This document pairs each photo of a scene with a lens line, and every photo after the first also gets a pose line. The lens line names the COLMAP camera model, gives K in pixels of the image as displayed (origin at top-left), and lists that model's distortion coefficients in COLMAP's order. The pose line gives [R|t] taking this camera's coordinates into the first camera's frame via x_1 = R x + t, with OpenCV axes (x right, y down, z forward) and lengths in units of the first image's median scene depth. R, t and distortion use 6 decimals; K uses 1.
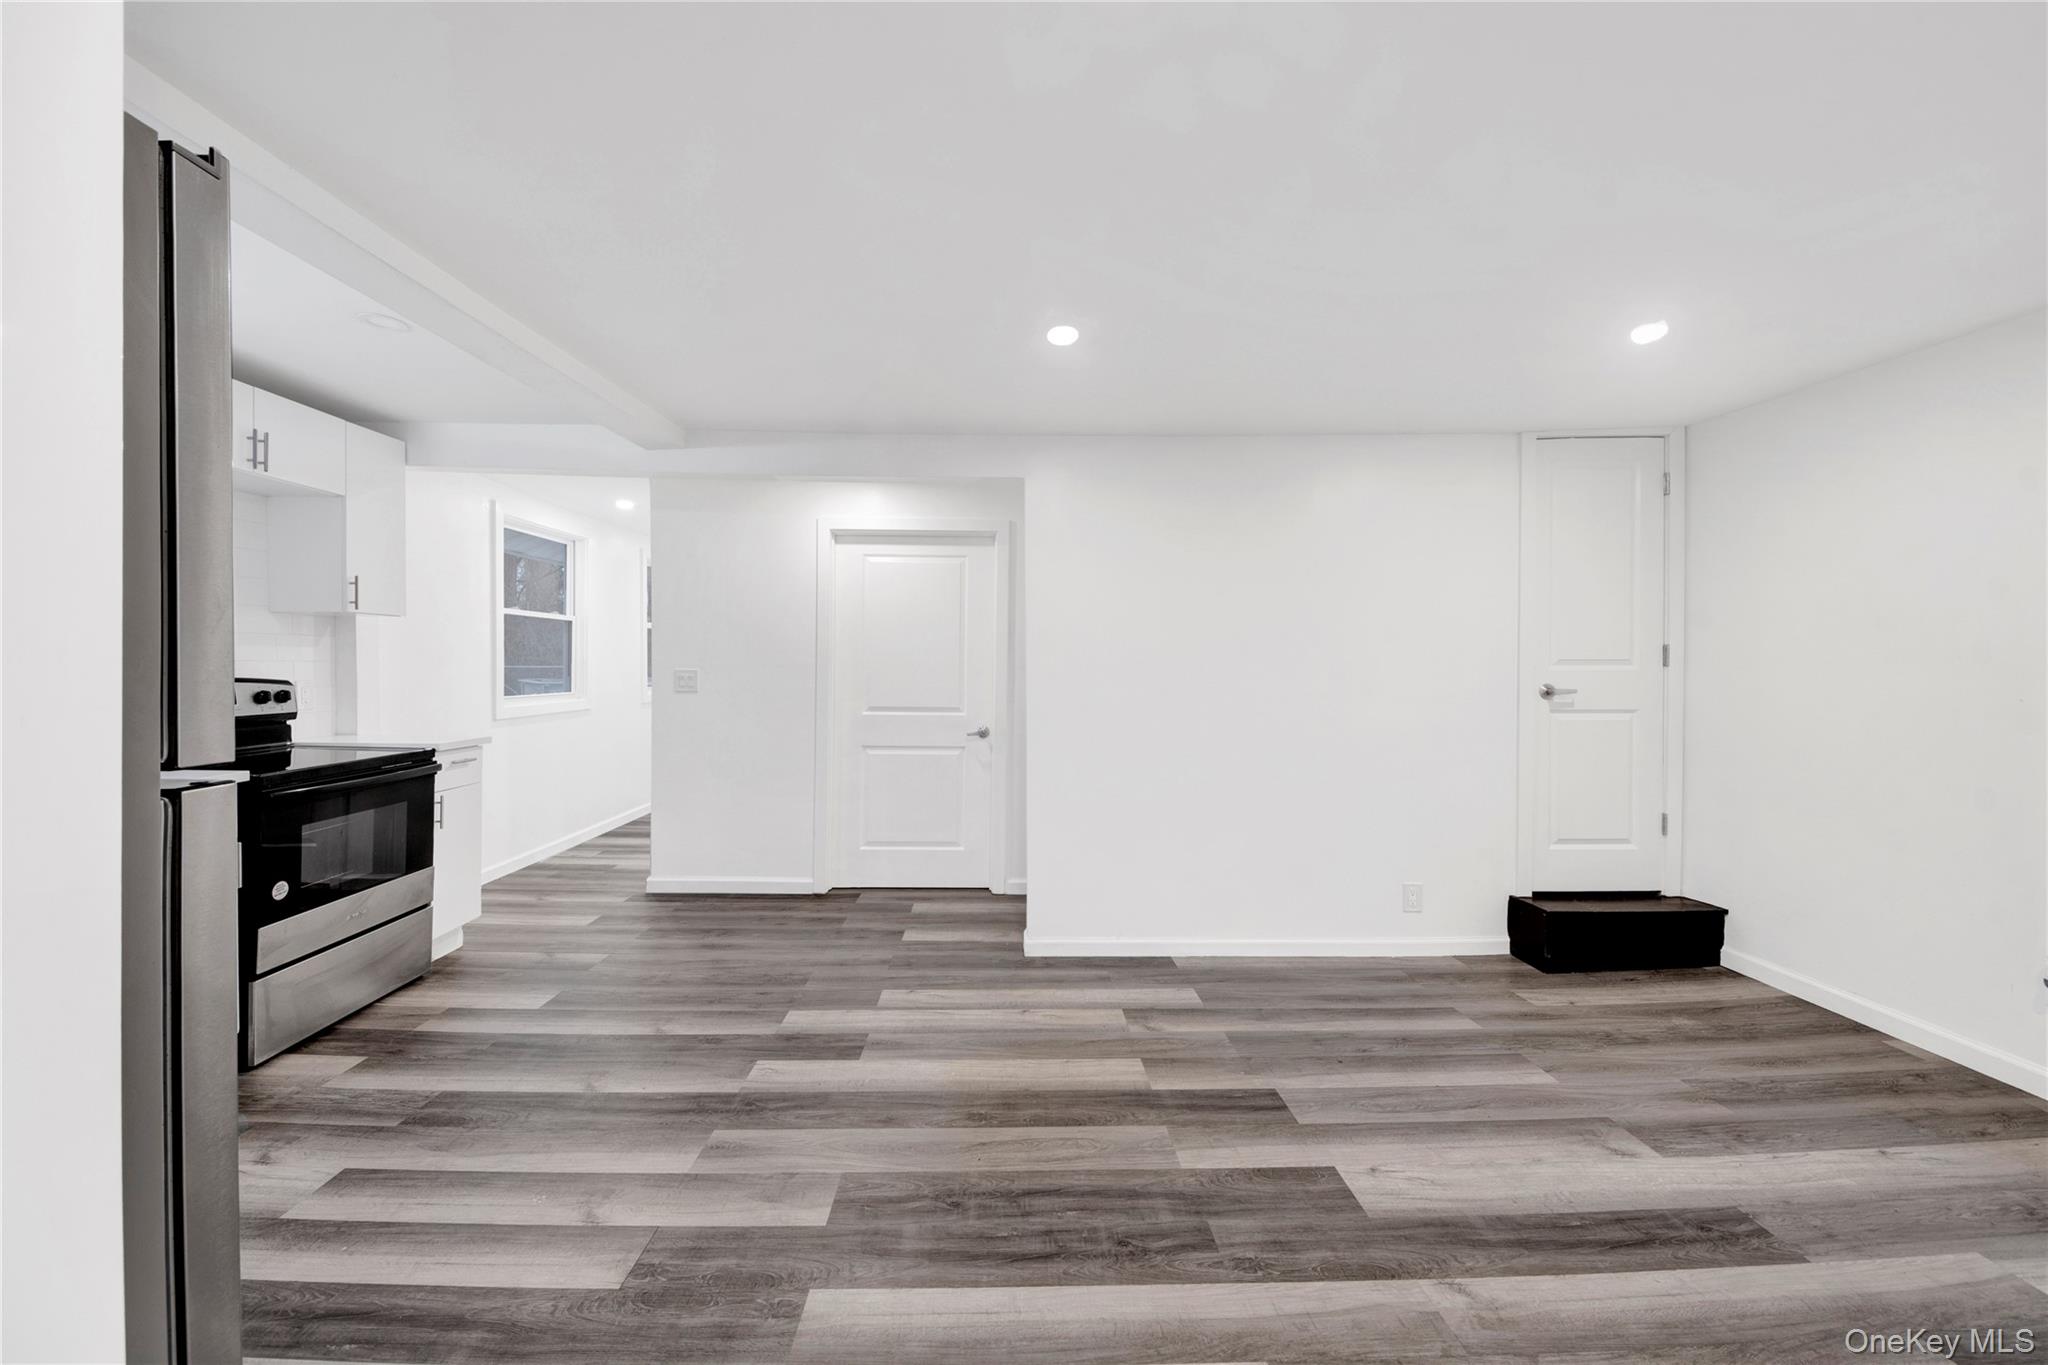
lens RADIAL K [[777.5, 0, 933.8], [0, 777.5, 671.2], [0, 0, 1]] dist [-0.005546, -0.000353]
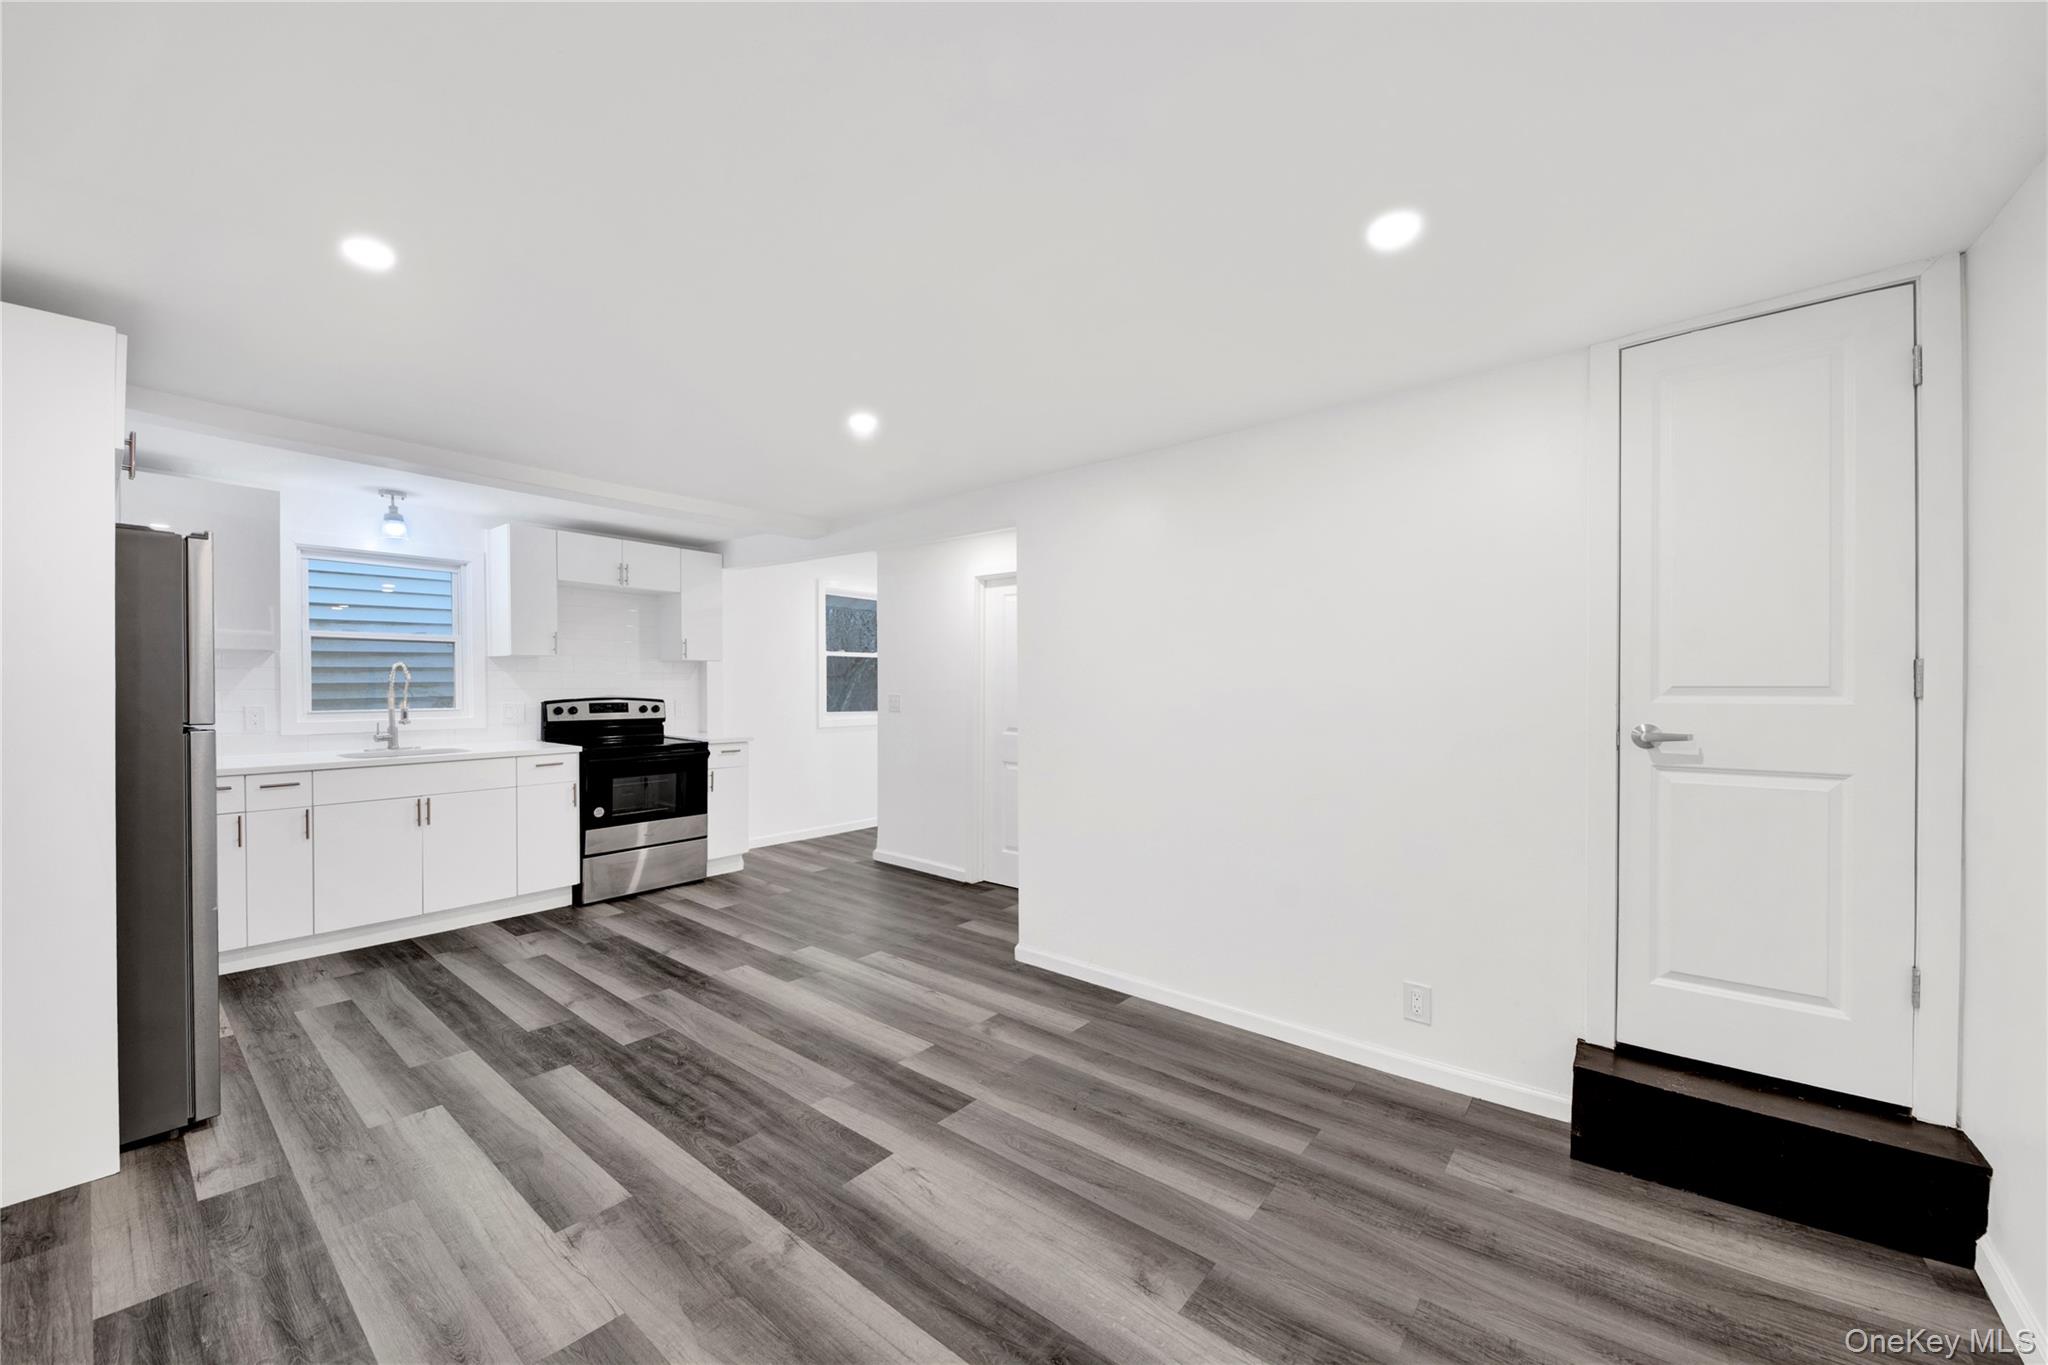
lens RADIAL K [[739.5, 0, 948.0], [0, 739.5, 687.7], [0, 0, 1]] dist [0.012107, -0.006188]
pose [[0.758864, -0.000358, -0.651249, 0.821729], [-0.006994, 0.999938, -0.008700, -0.005408], [0.651212, 0.011157, 0.758814, 0.164357]]
